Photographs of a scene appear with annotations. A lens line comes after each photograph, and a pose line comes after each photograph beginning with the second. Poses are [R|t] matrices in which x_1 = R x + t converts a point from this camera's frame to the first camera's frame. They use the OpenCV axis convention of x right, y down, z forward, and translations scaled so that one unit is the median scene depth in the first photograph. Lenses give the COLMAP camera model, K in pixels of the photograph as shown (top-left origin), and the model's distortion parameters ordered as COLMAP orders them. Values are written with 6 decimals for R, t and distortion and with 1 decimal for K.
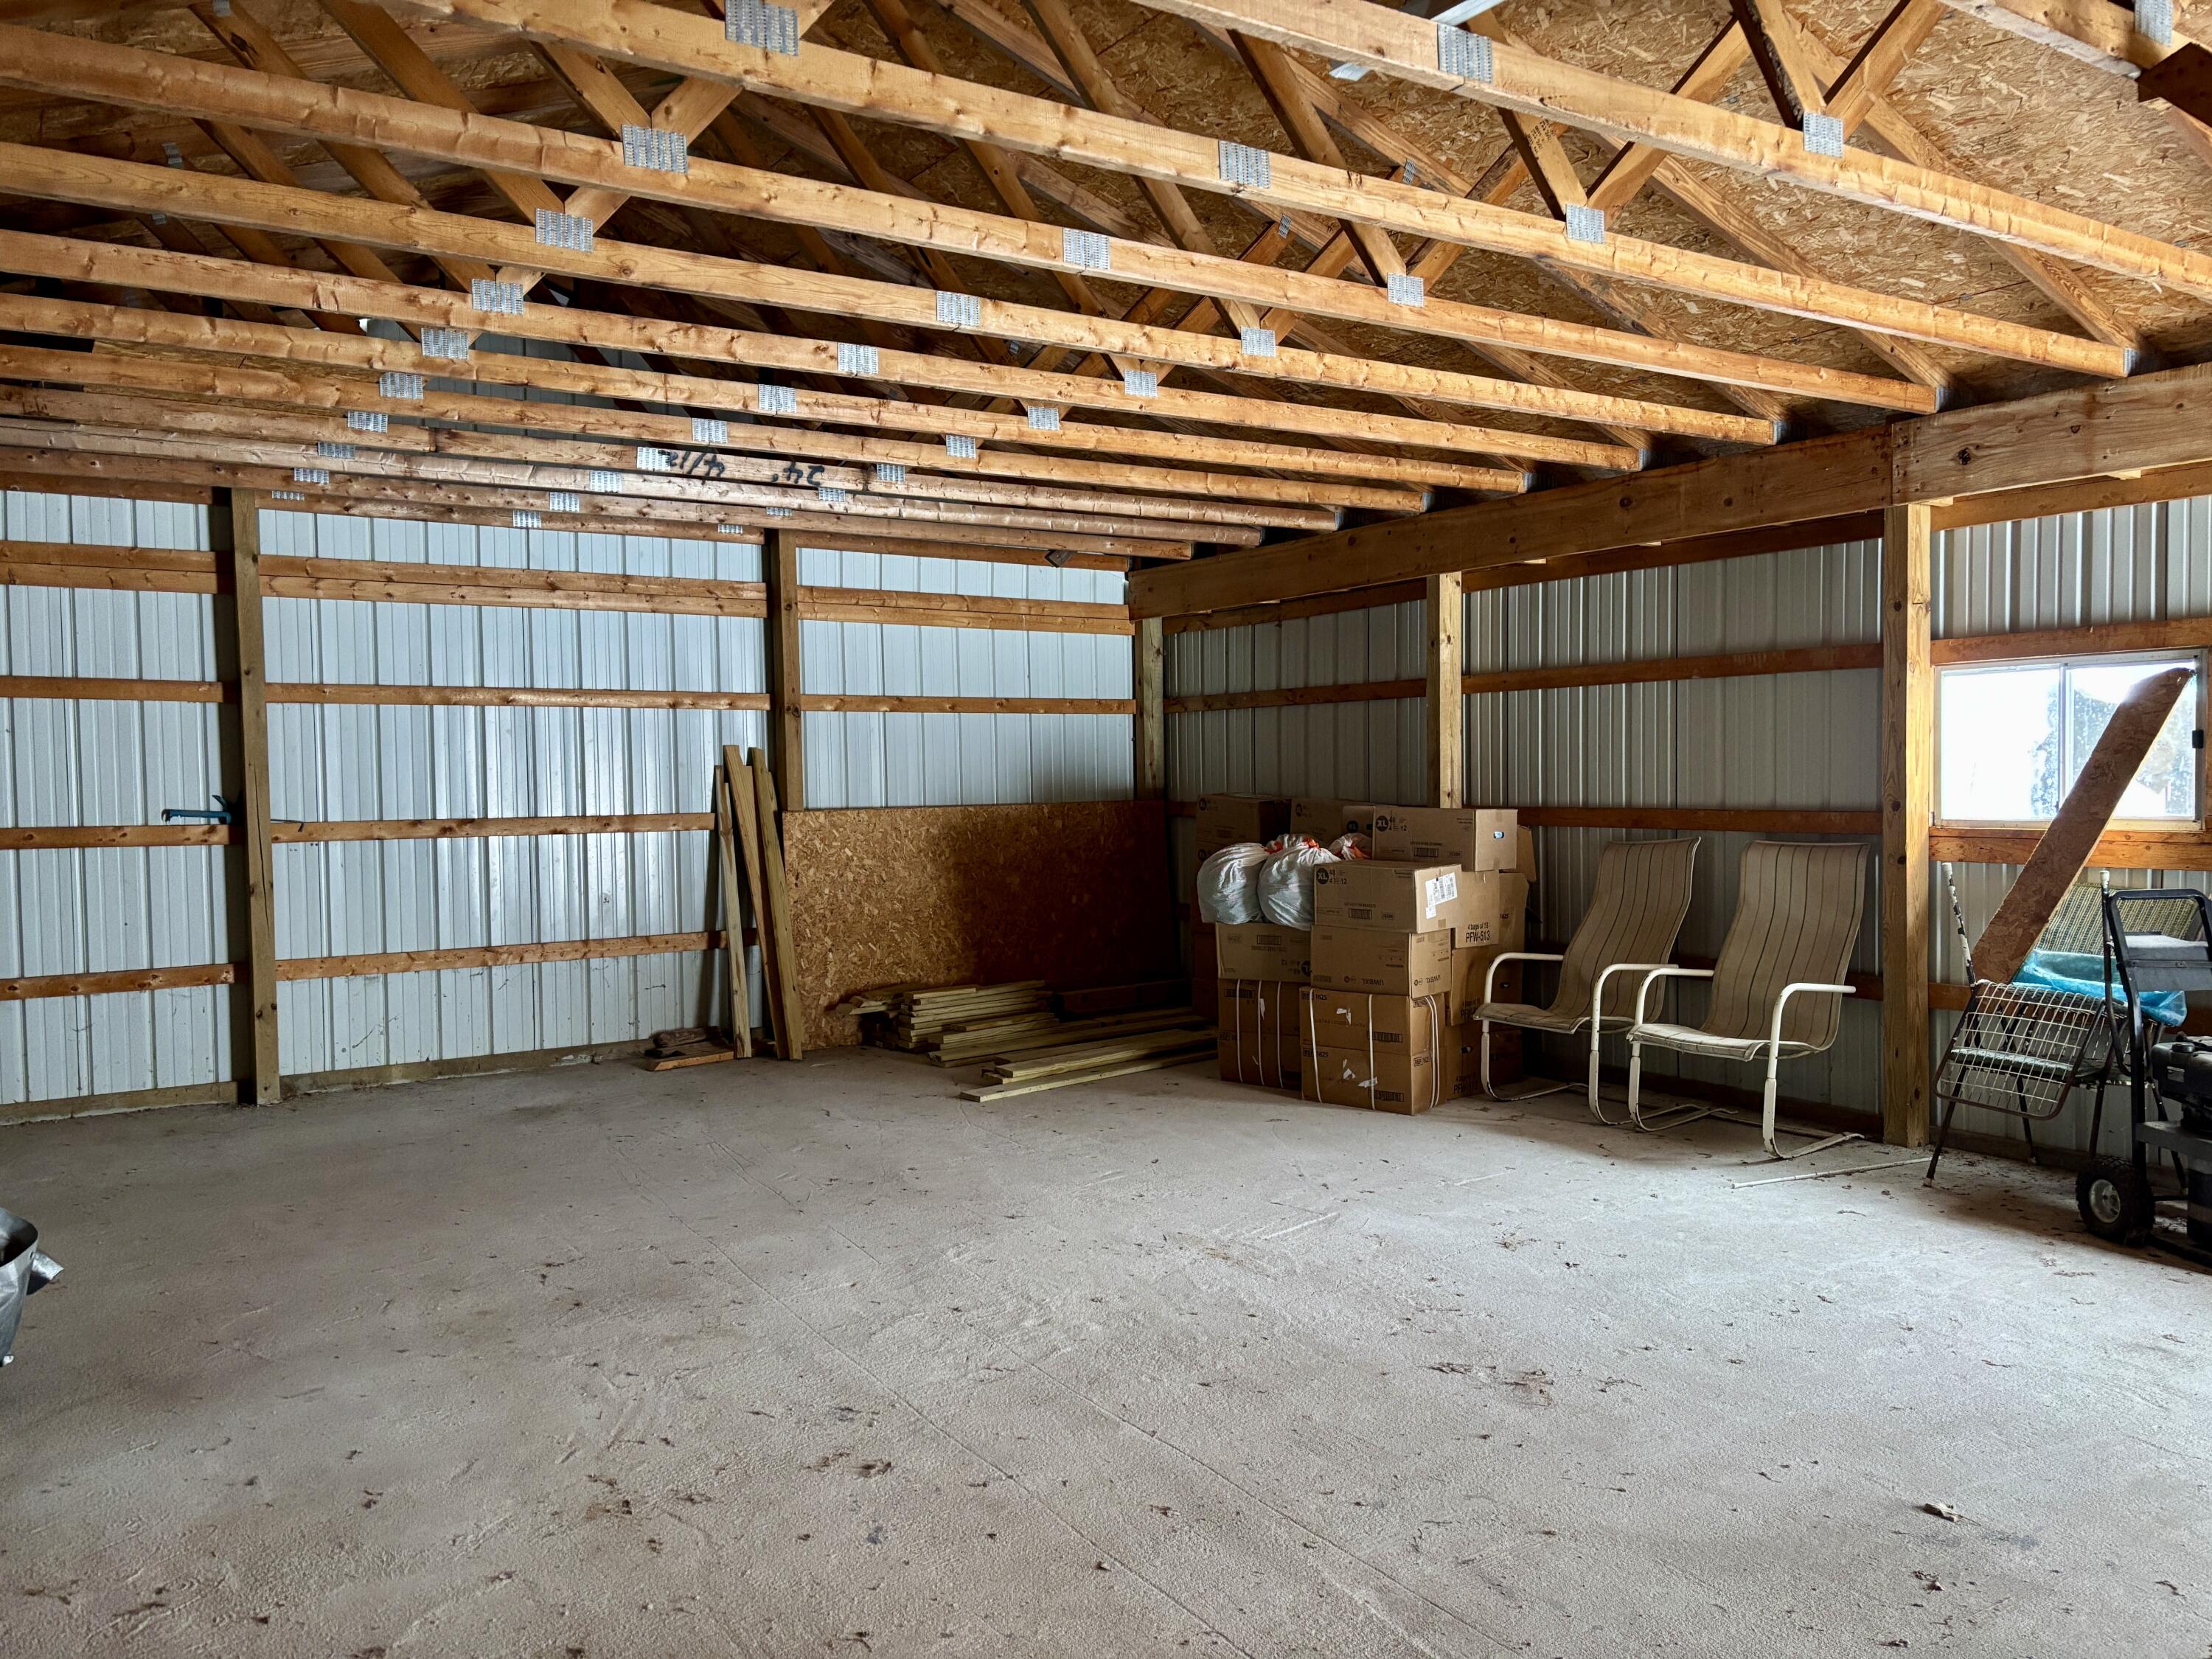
lens RADIAL K [[1670.4, 0, 1106.4], [0, 1670.4, 841.1], [0, 0, 1]] dist [0.046371, -0.036495]
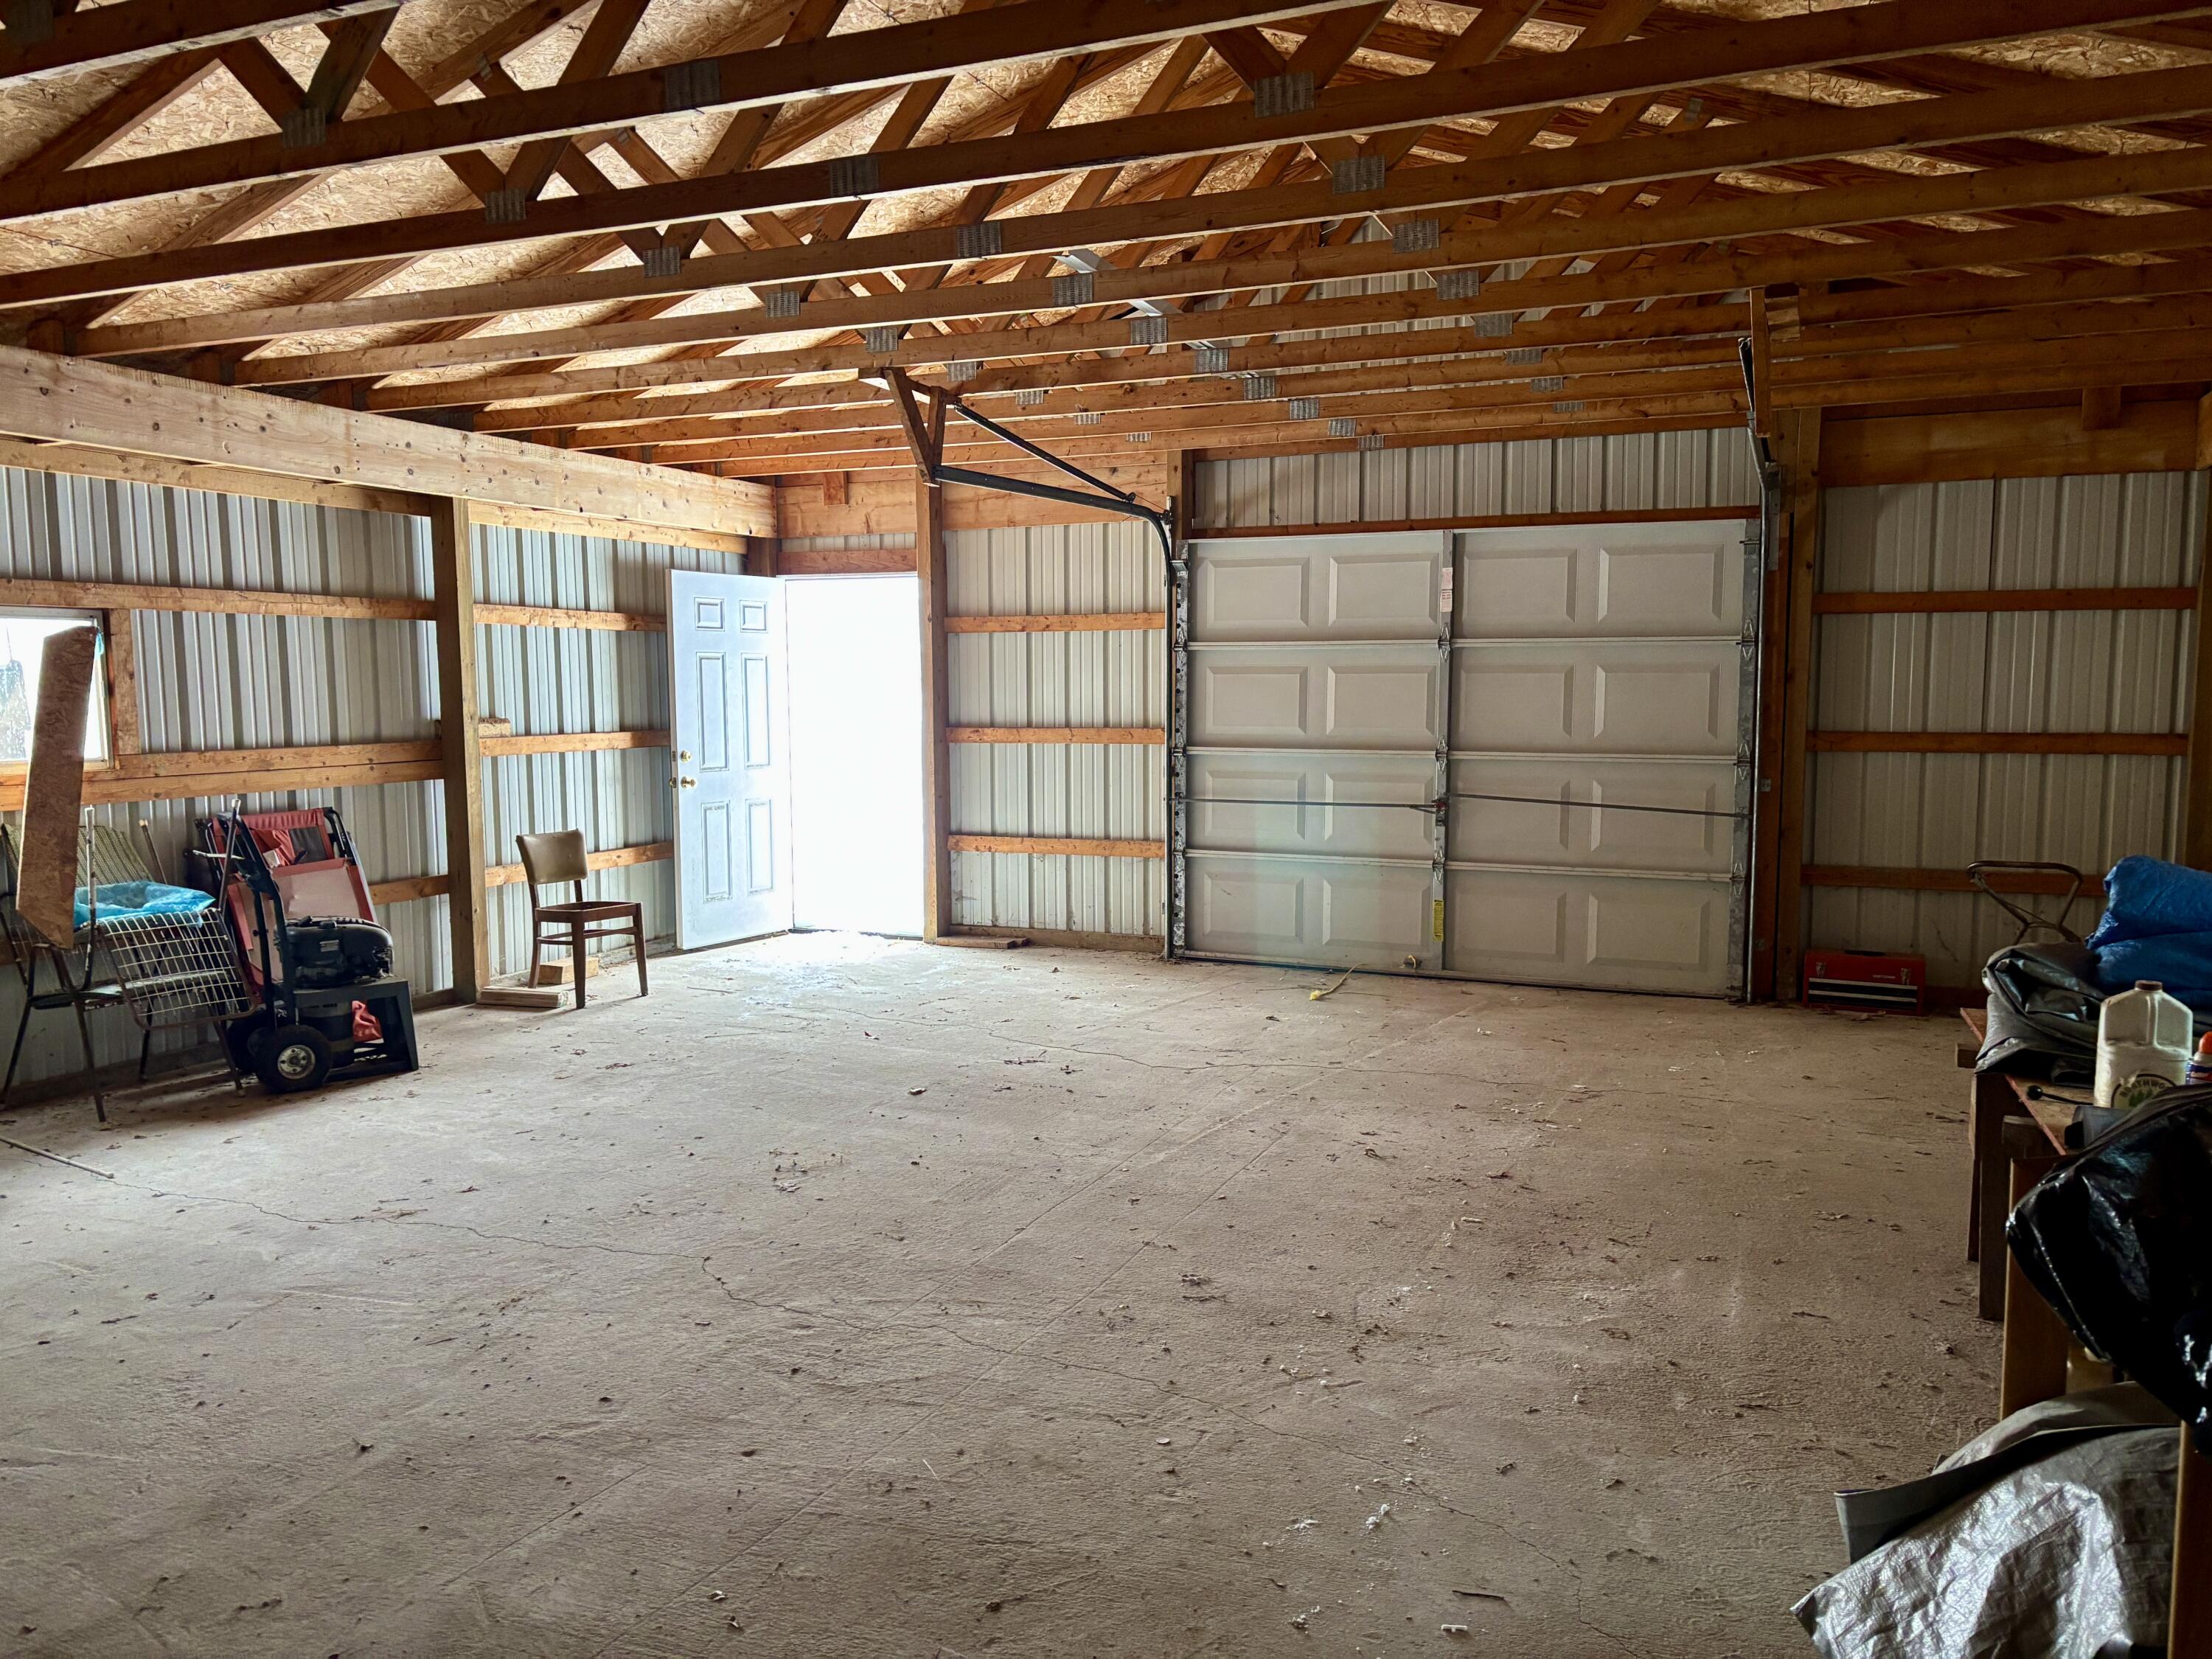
lens RADIAL K [[1670.4, 0, 1092.7], [0, 1670.4, 843.7], [0, 0, 1]] dist [0.046371, -0.036495]
pose [[-0.557197, -0.058636, 0.828308, -0.780640], [0.051343, 0.993162, 0.104844, -0.047561], [-0.828792, 0.100946, -0.550376, 1.232156]]
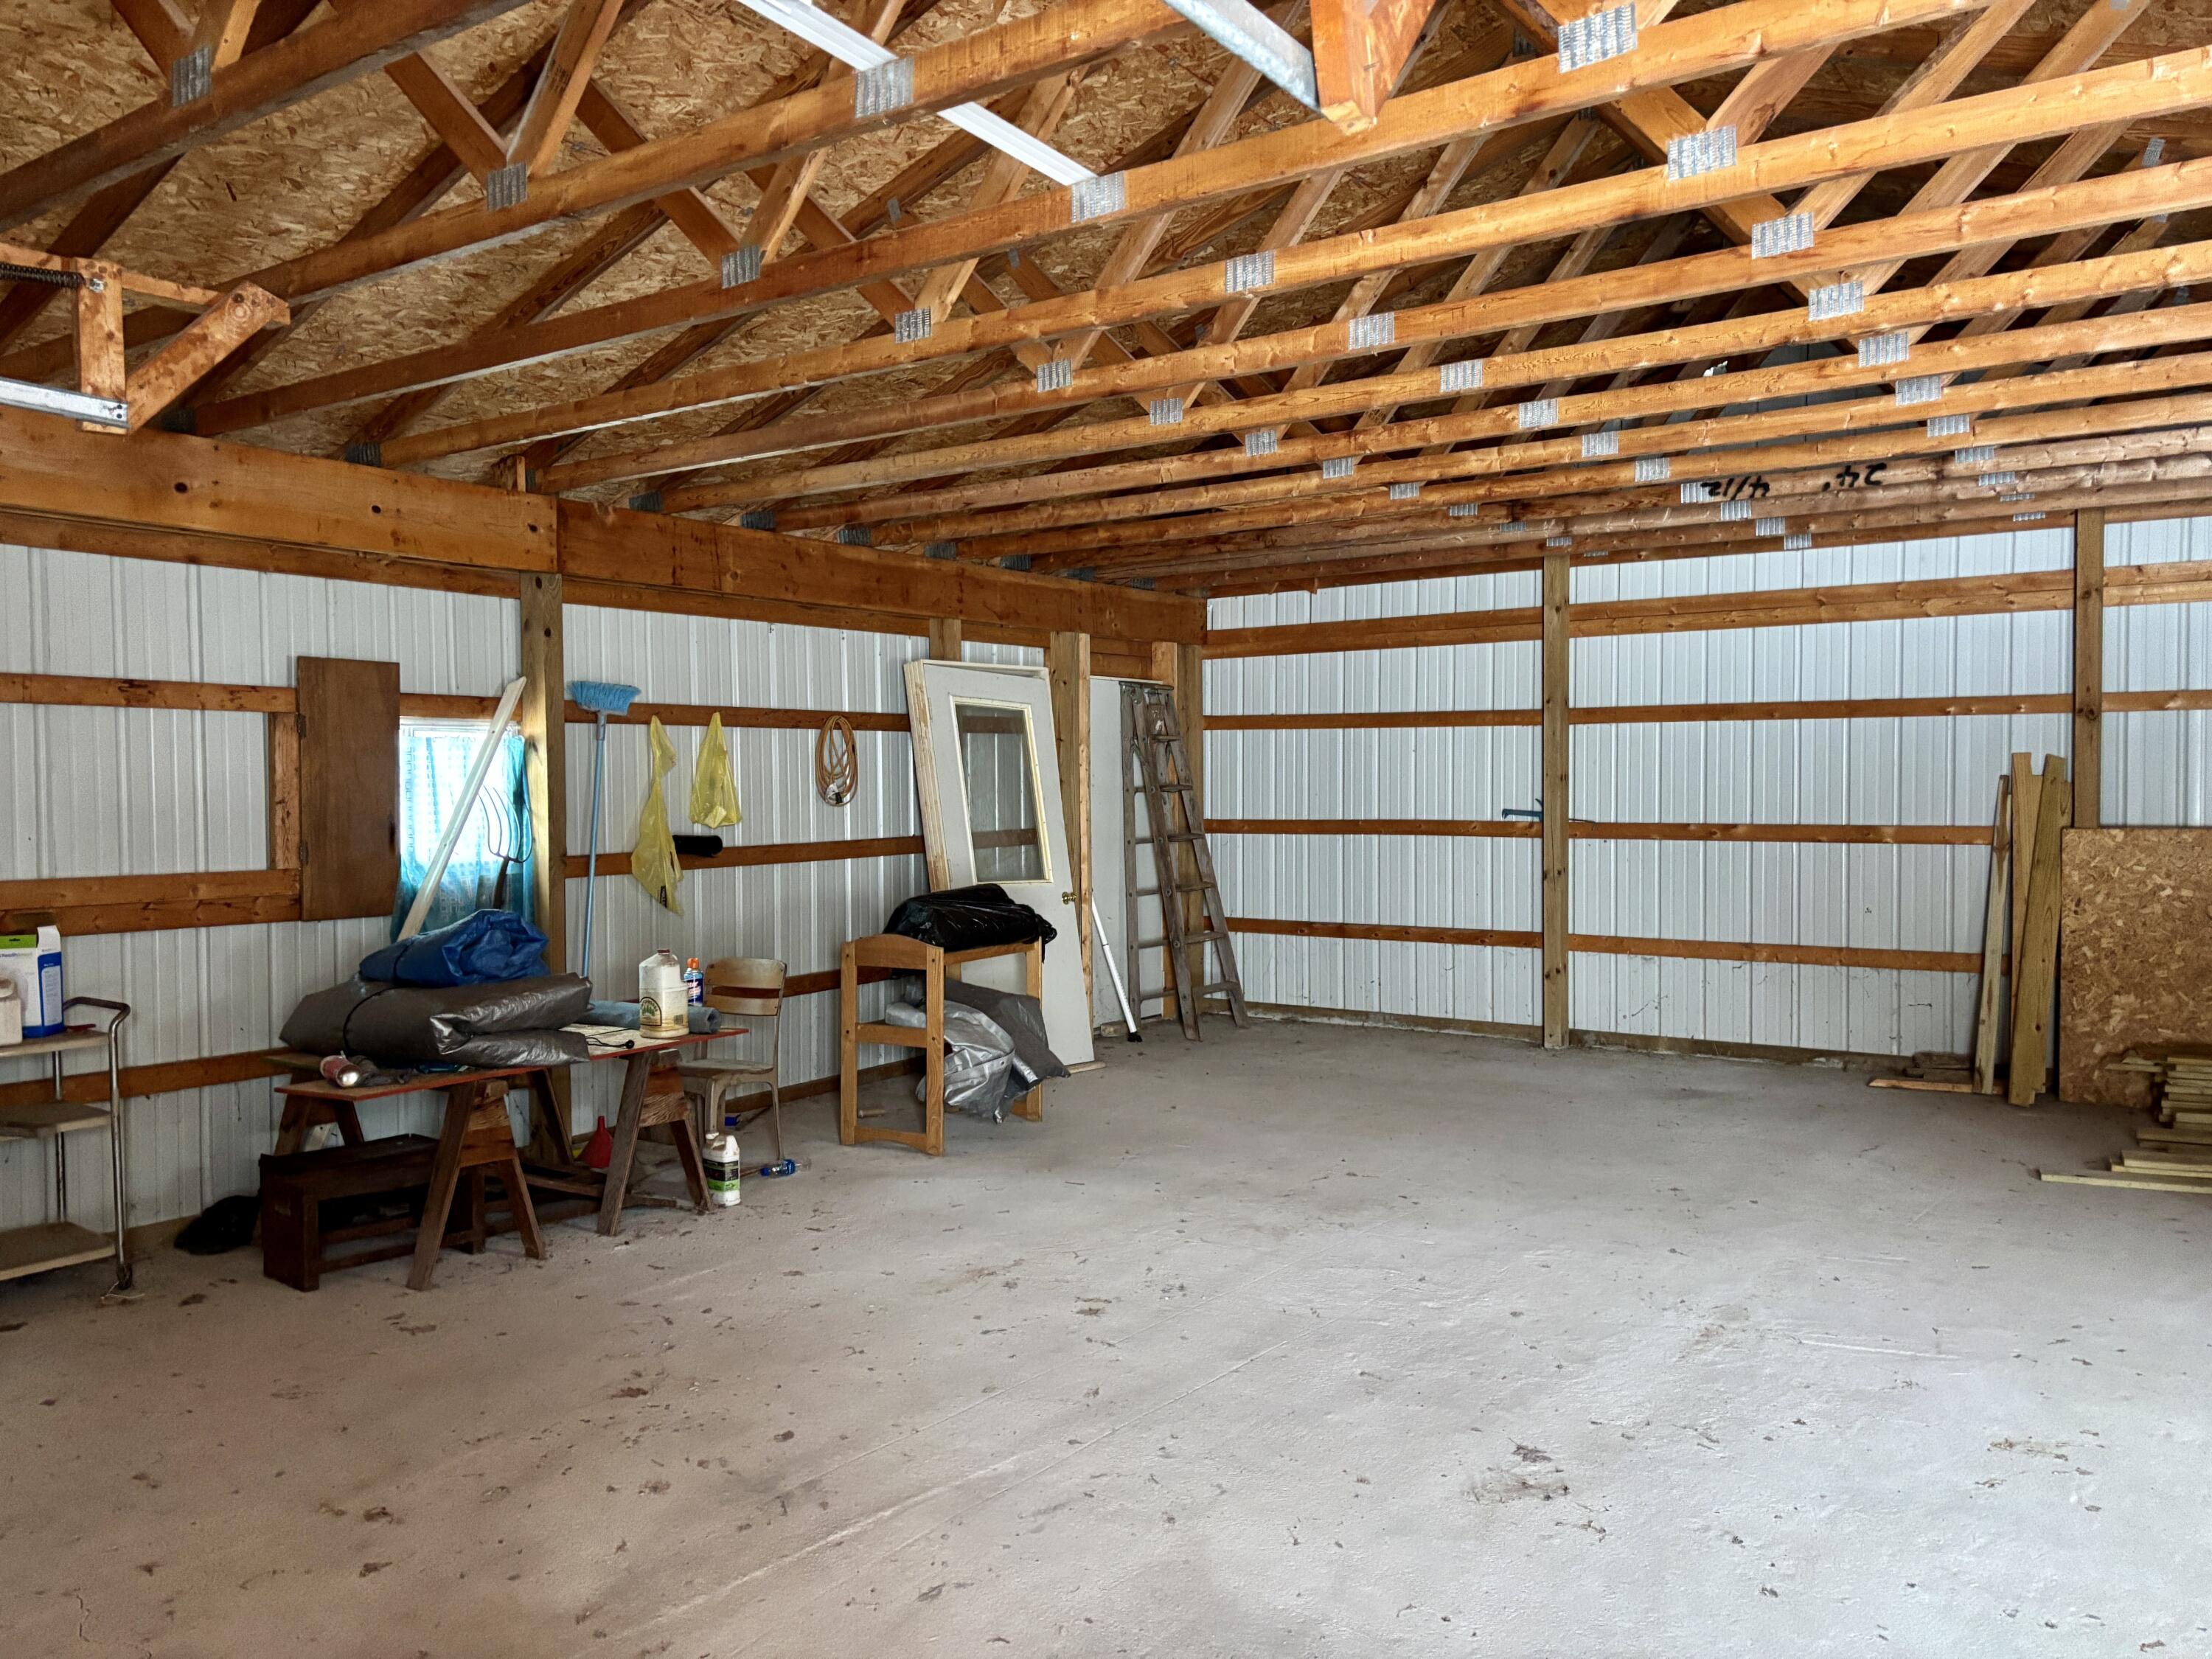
lens RADIAL K [[1670.4, 0, 1108.3], [0, 1670.4, 821.1], [0, 0, 1]] dist [0.046371, -0.036495]
pose [[0.377328, 0.032807, -0.925498, 0.805540], [-0.038799, 0.999055, 0.019597, -0.035344], [0.925266, 0.028514, 0.378245, 0.358231]]
